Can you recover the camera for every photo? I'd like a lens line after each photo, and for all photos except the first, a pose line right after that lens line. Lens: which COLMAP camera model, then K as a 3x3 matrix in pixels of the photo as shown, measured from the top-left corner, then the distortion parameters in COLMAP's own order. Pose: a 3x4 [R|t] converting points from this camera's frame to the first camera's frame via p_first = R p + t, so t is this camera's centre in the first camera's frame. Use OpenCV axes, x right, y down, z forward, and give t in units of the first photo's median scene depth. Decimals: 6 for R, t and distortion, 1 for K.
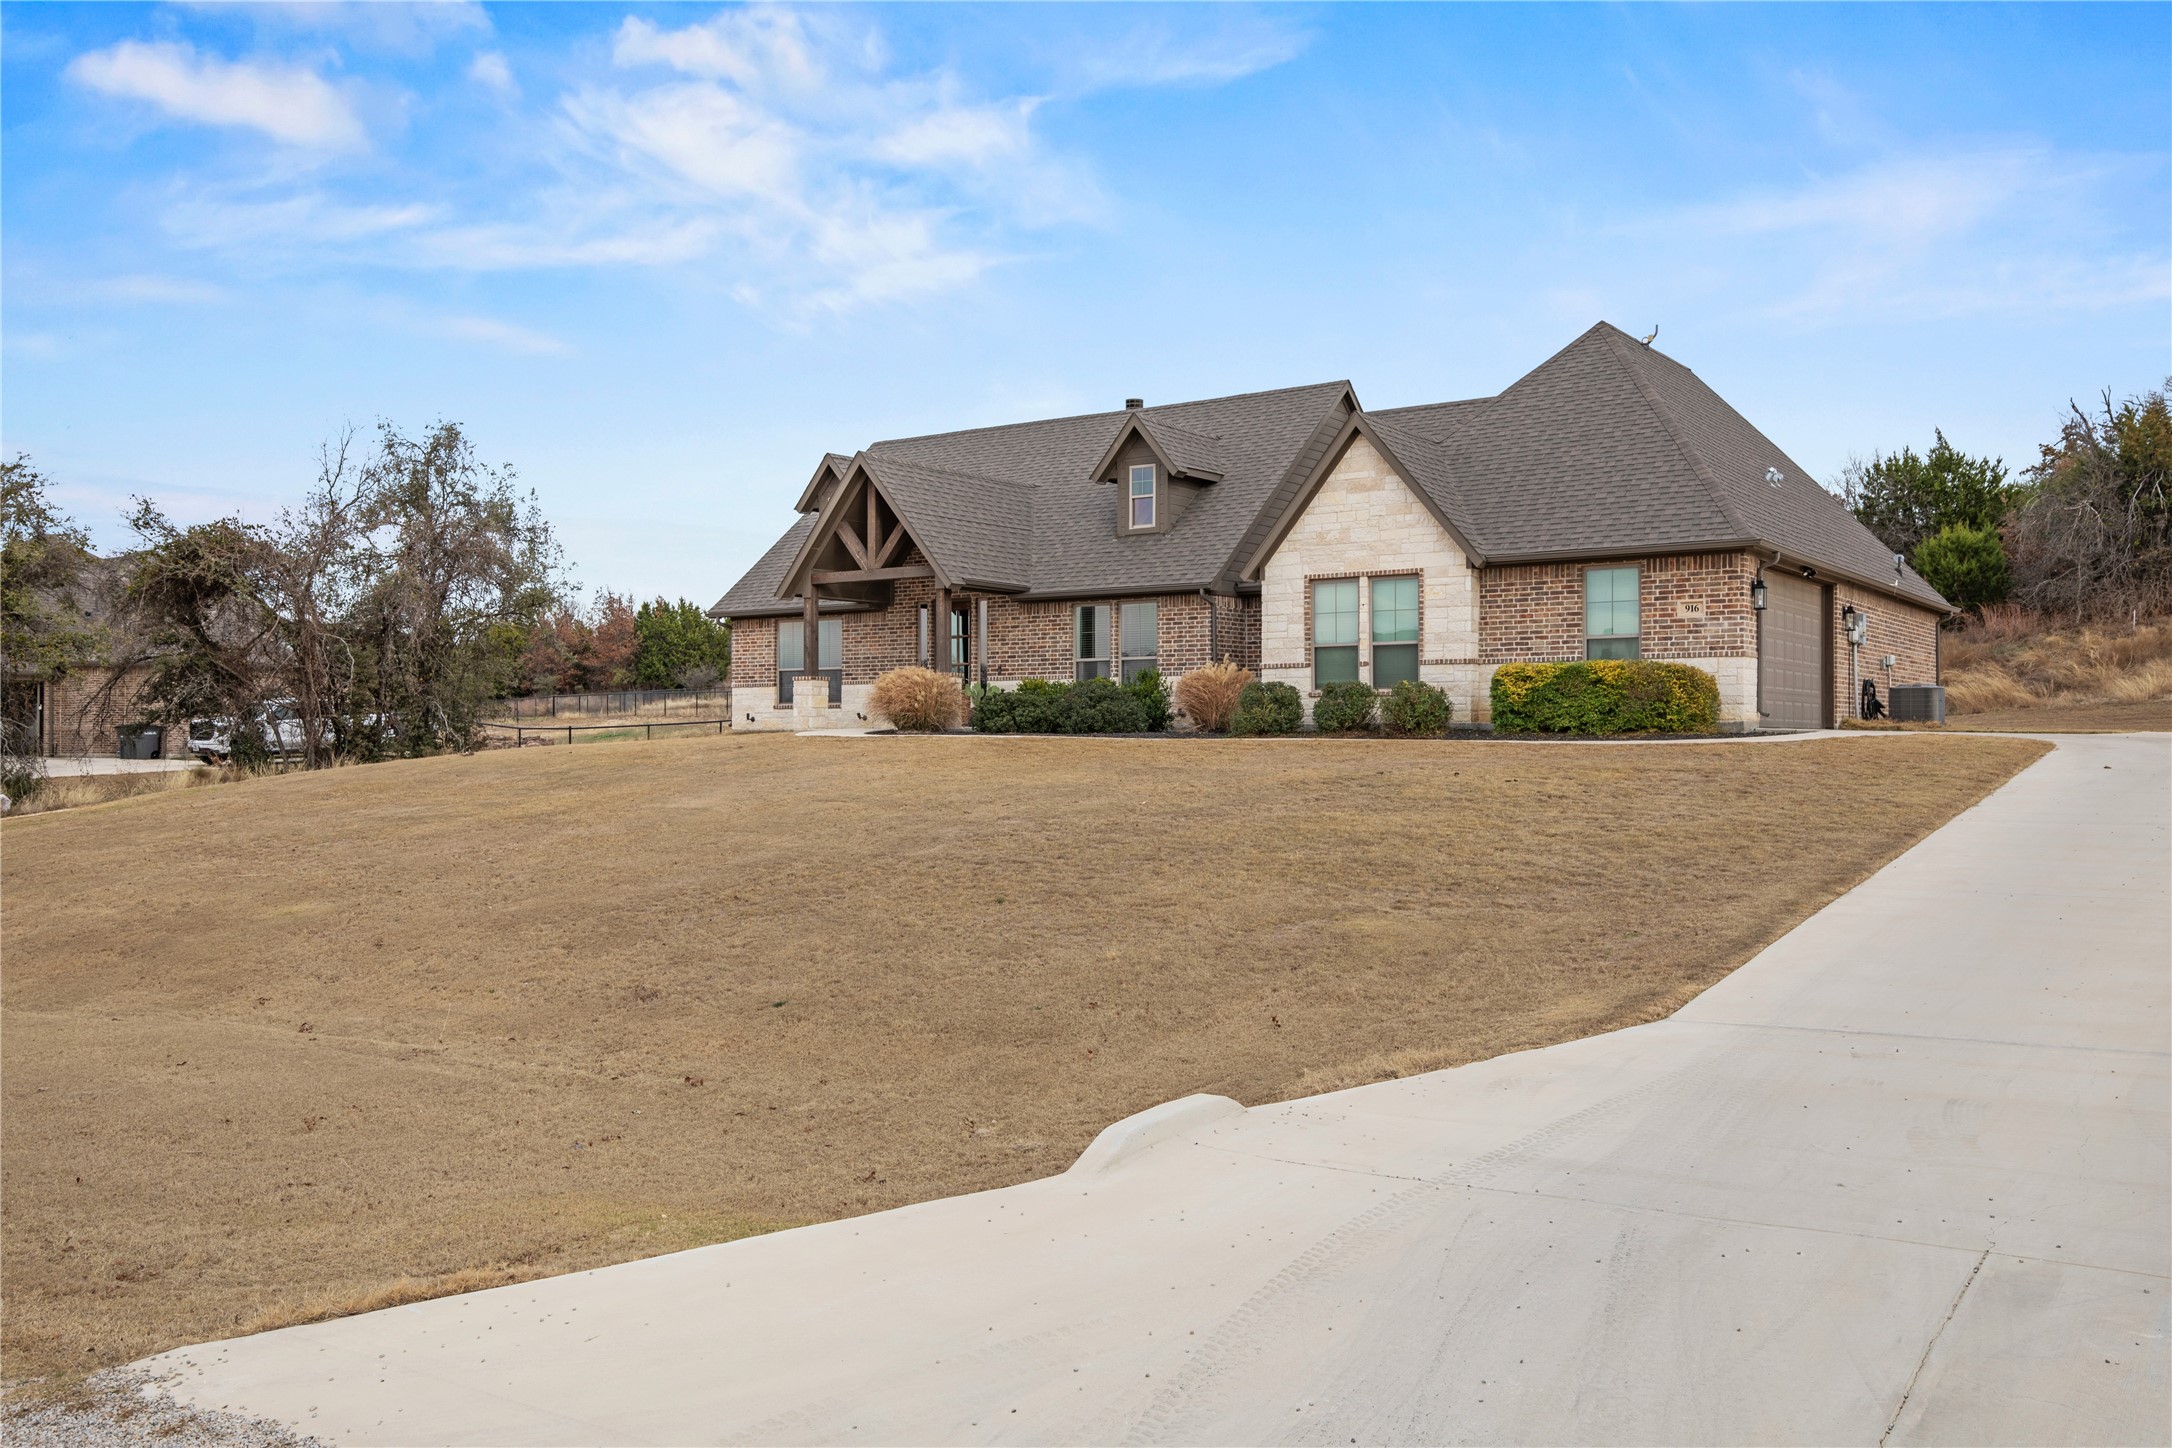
lens RADIAL K [[1686.4, 0, 1086.0], [0, 1686.4, 724.0], [0, 0, 1]] dist [0.271034, -0.000034]
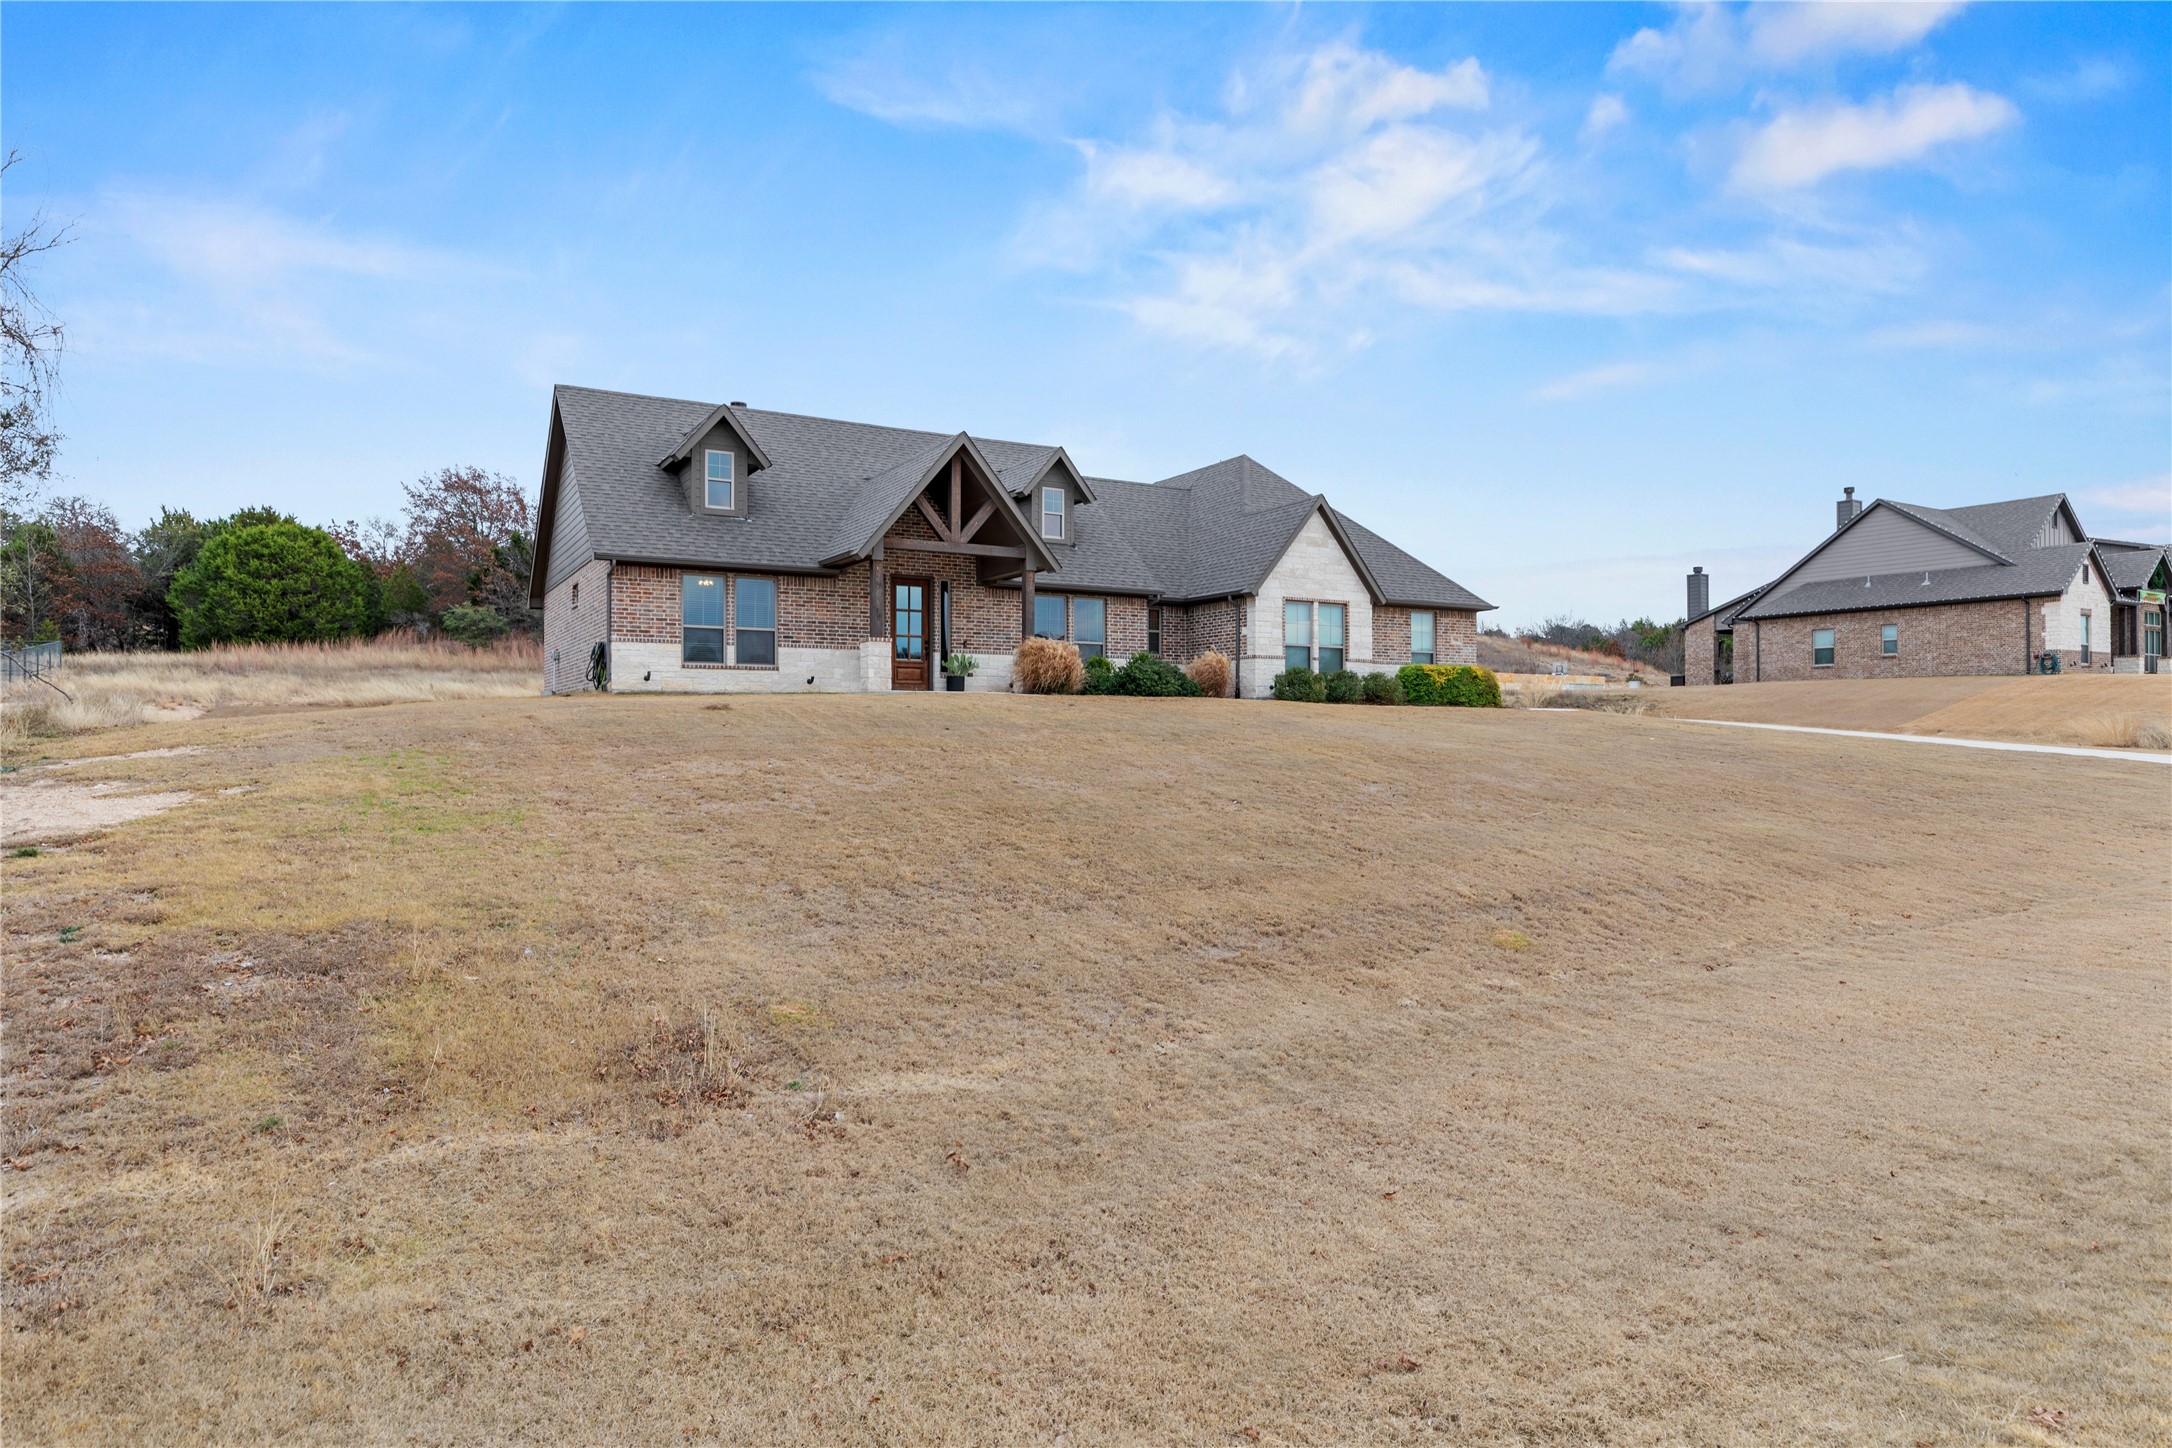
lens RADIAL K [[1346.6, 0, 1091.8], [0, 1346.6, 761.3], [0, 0, 1]] dist [0.119706, -0.000314]
pose [[0.442108, -0.018244, 0.896776, -0.989889], [-0.011343, 0.999599, 0.025928, 0.026855], [-0.896890, -0.021635, 0.441724, 0.616789]]
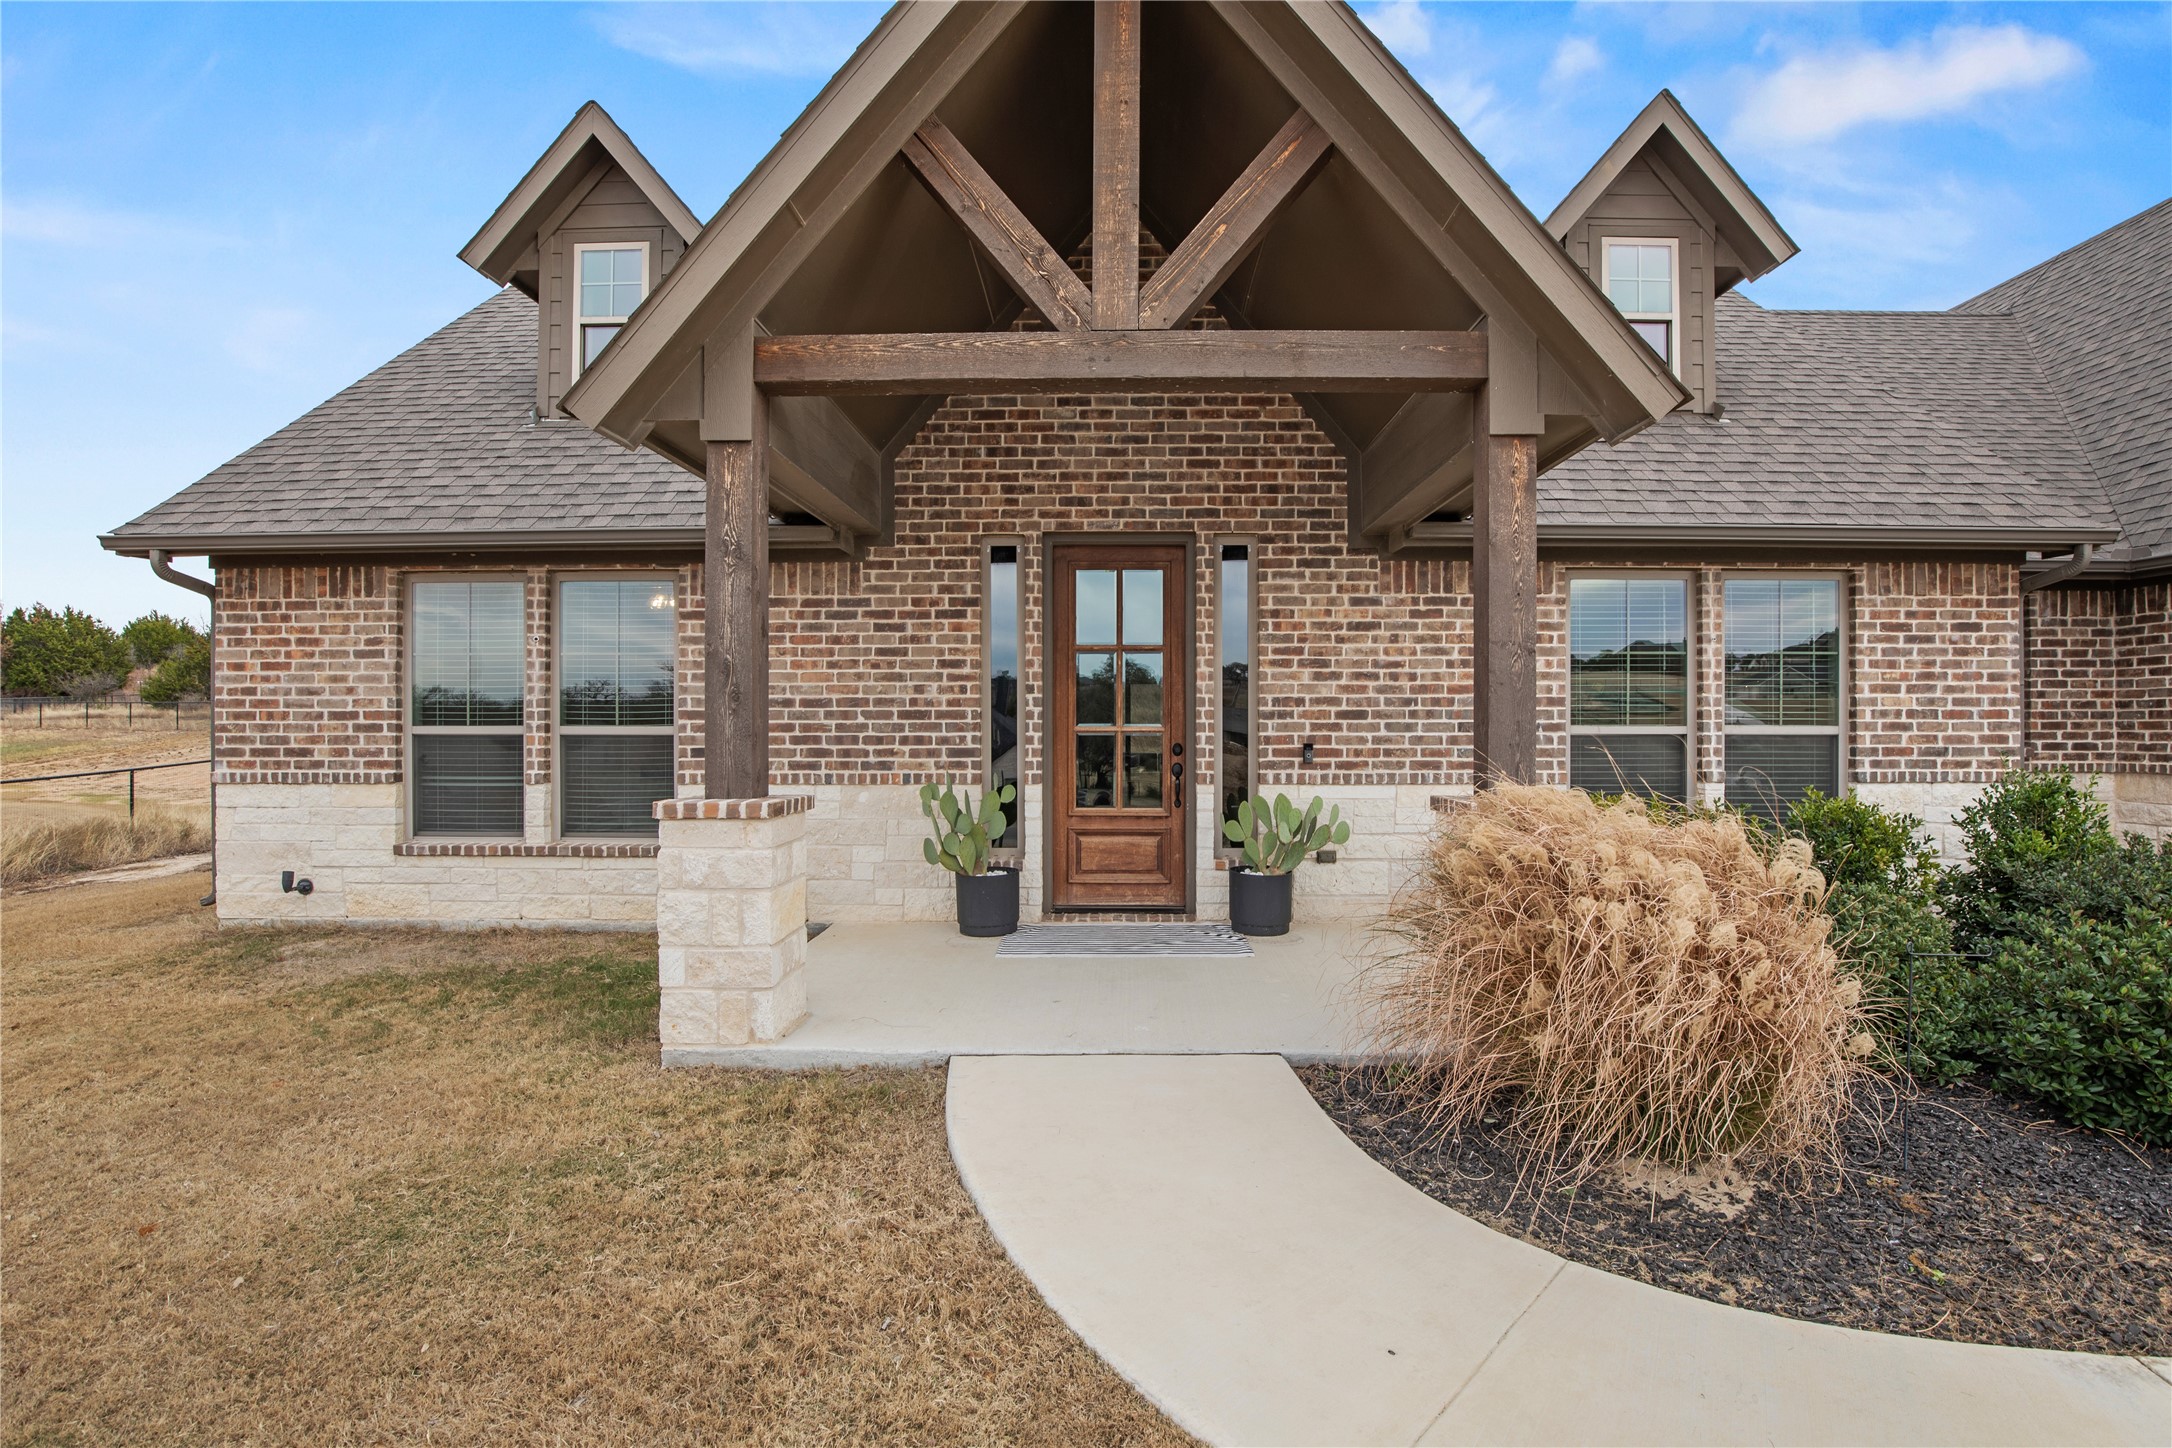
lens RADIAL K [[979.0, 0, 1137.2], [0, 979.0, 732.2], [0, 0, 1]] dist [-0.010974, 0.000459]
pose [[0.824538, -0.000150, 0.565807, -0.226628], [-0.005804, 0.999945, 0.008724, -0.044527], [-0.565777, -0.010477, 0.824492, 1.019403]]
